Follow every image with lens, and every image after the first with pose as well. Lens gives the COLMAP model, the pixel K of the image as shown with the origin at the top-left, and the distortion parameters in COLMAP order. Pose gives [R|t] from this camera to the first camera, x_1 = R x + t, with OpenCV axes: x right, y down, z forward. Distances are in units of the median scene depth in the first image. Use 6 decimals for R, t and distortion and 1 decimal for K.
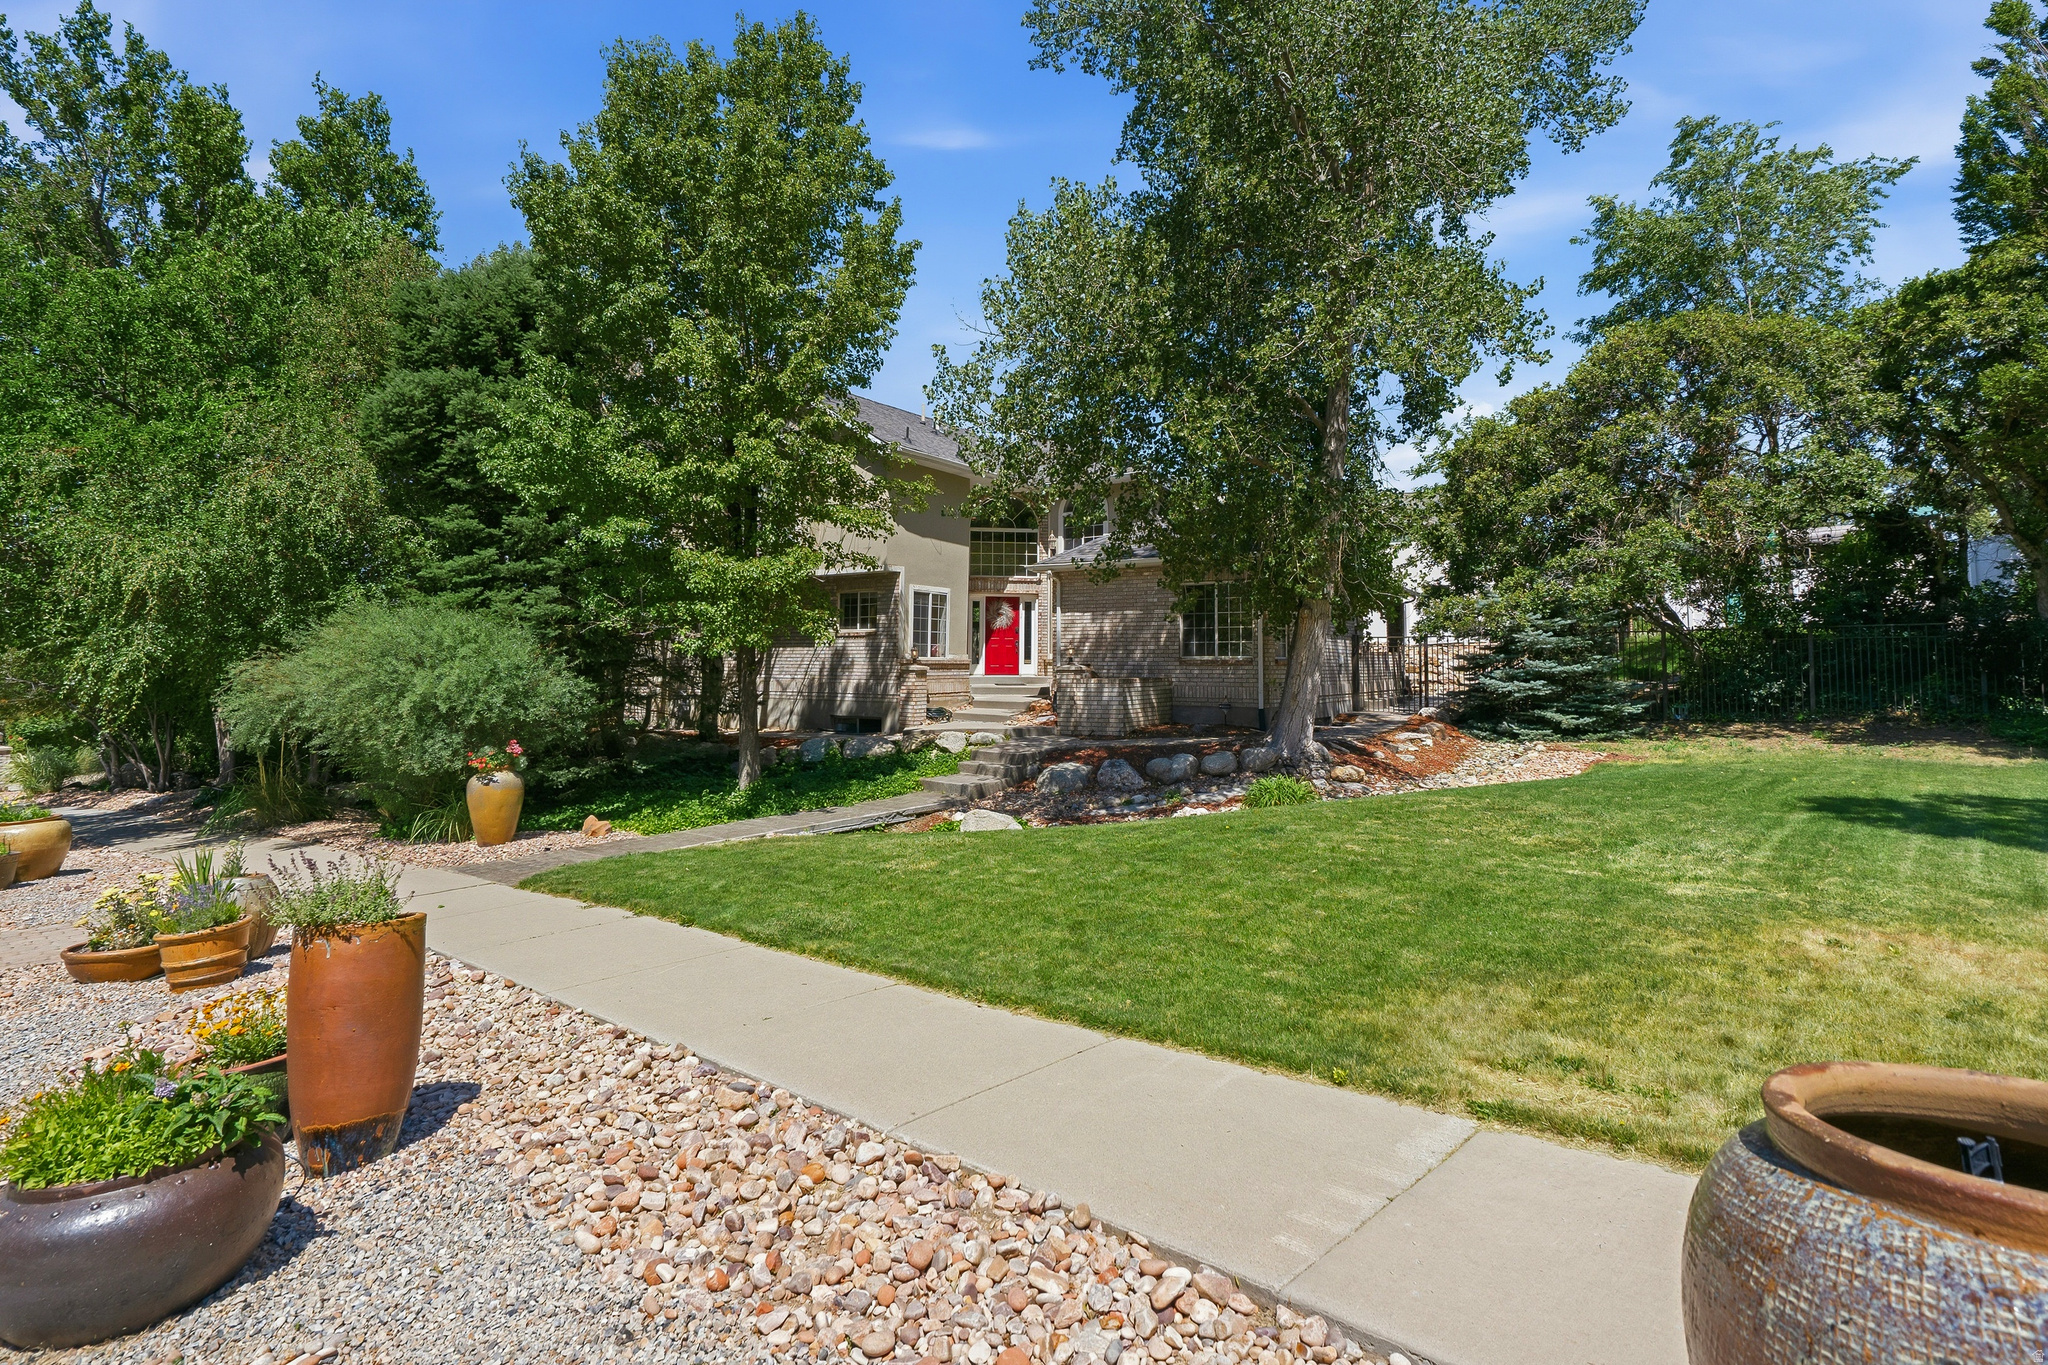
lens RADIAL K [[938.9, 0, 1026.2], [0, 938.9, 666.6], [0, 0, 1]] dist [-0.000697, 0.000088]
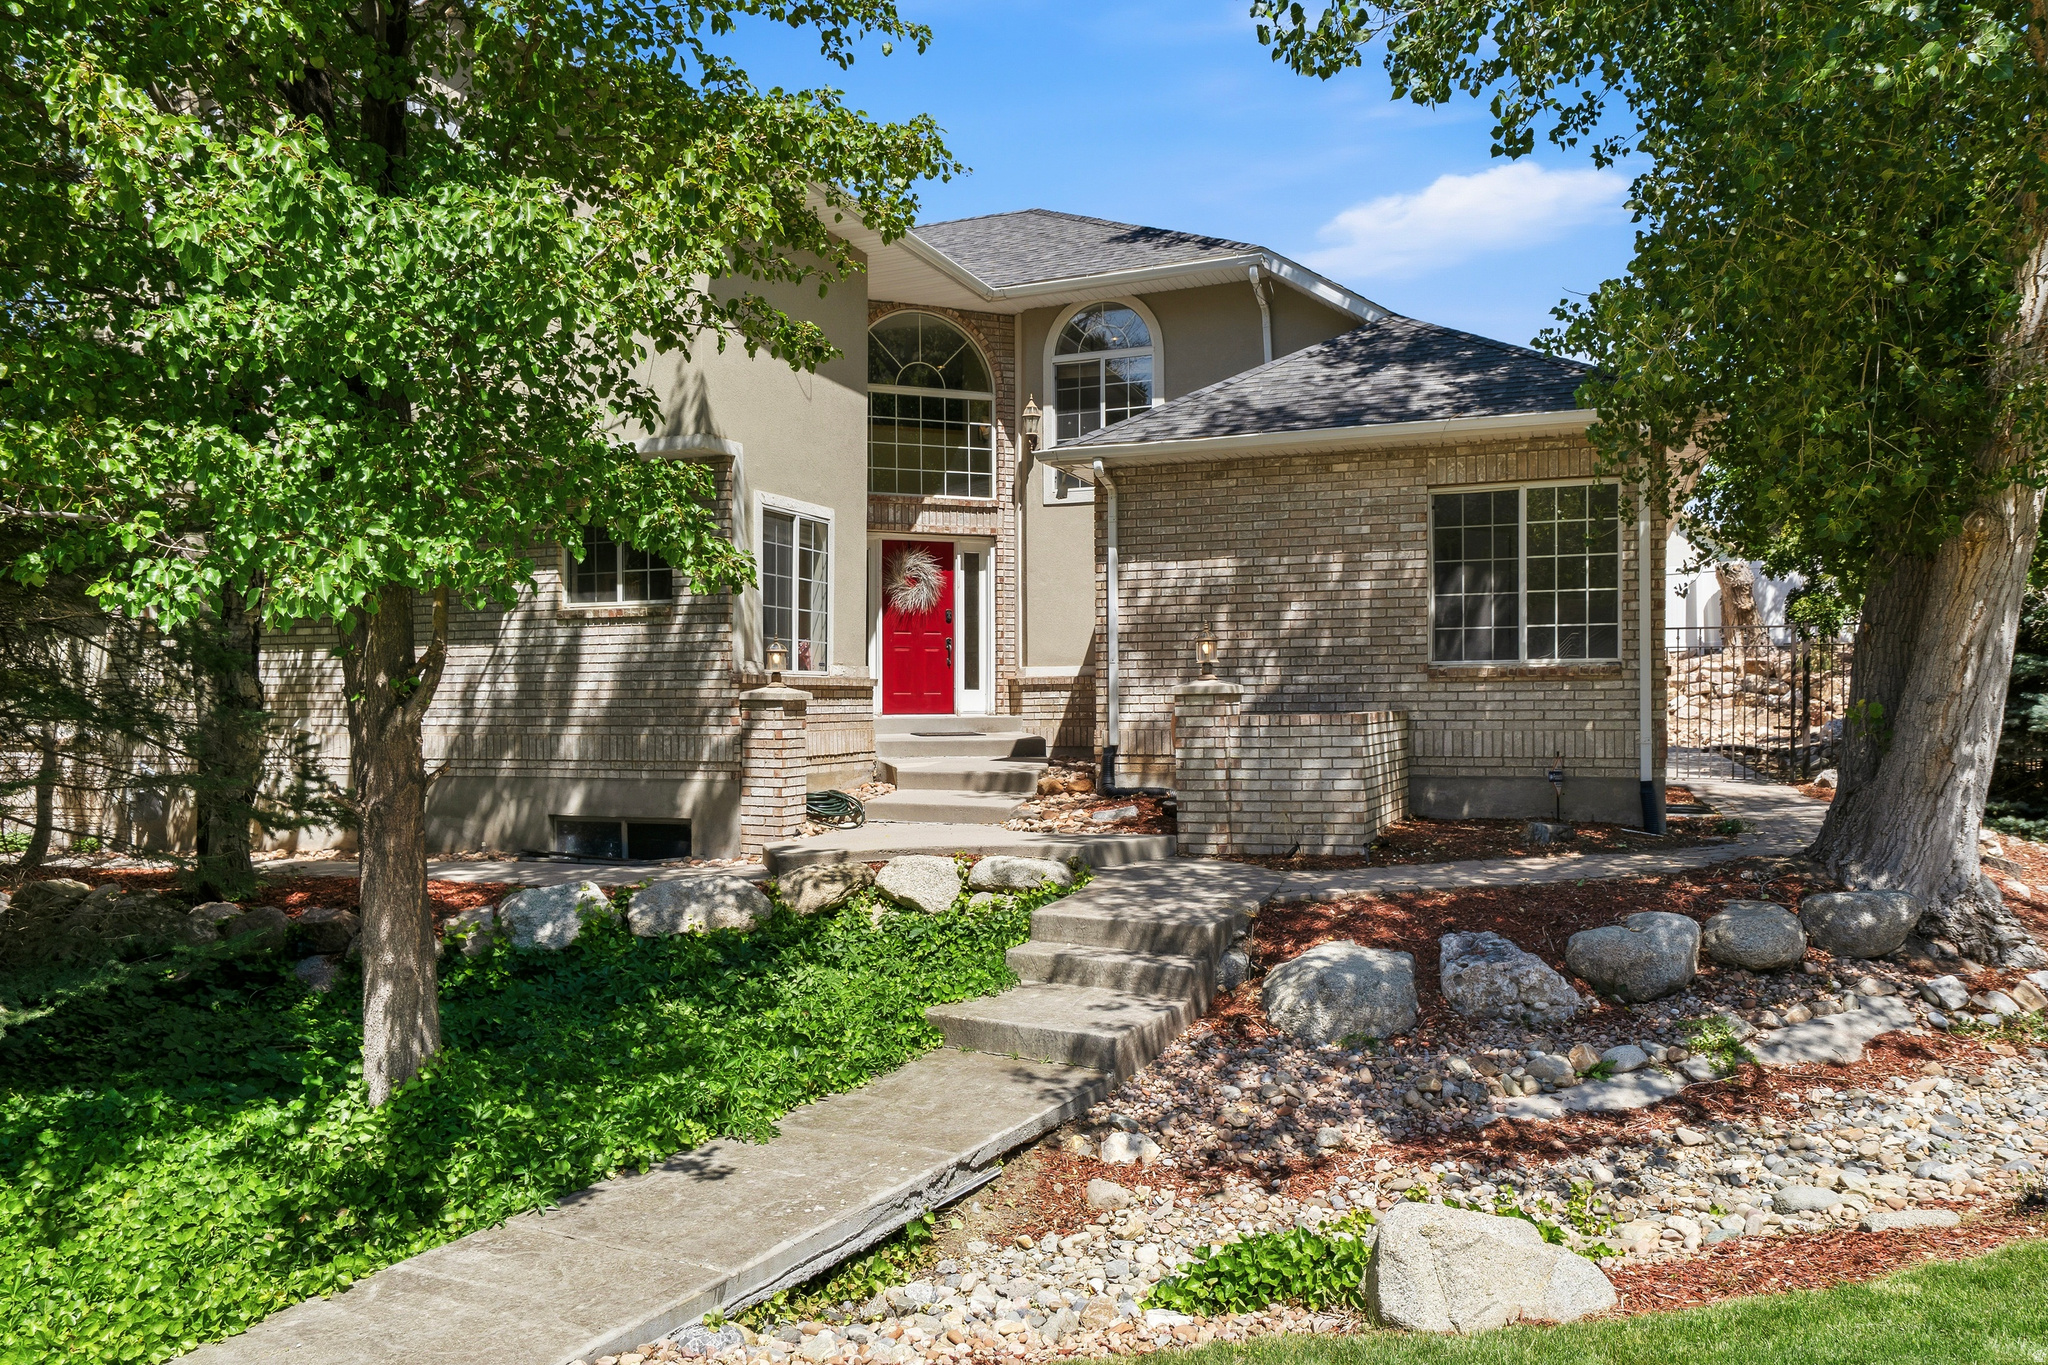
lens RADIAL K [[1464.8, 0, 1023.6], [0, 1464.8, 693.3], [0, 0, 1]] dist [0.008400, 0.000737]
pose [[0.979896, -0.006963, 0.199390, -0.132169], [0.009174, 0.999906, -0.010166, 0.007512], [-0.199300, 0.011791, 0.979868, 0.344929]]
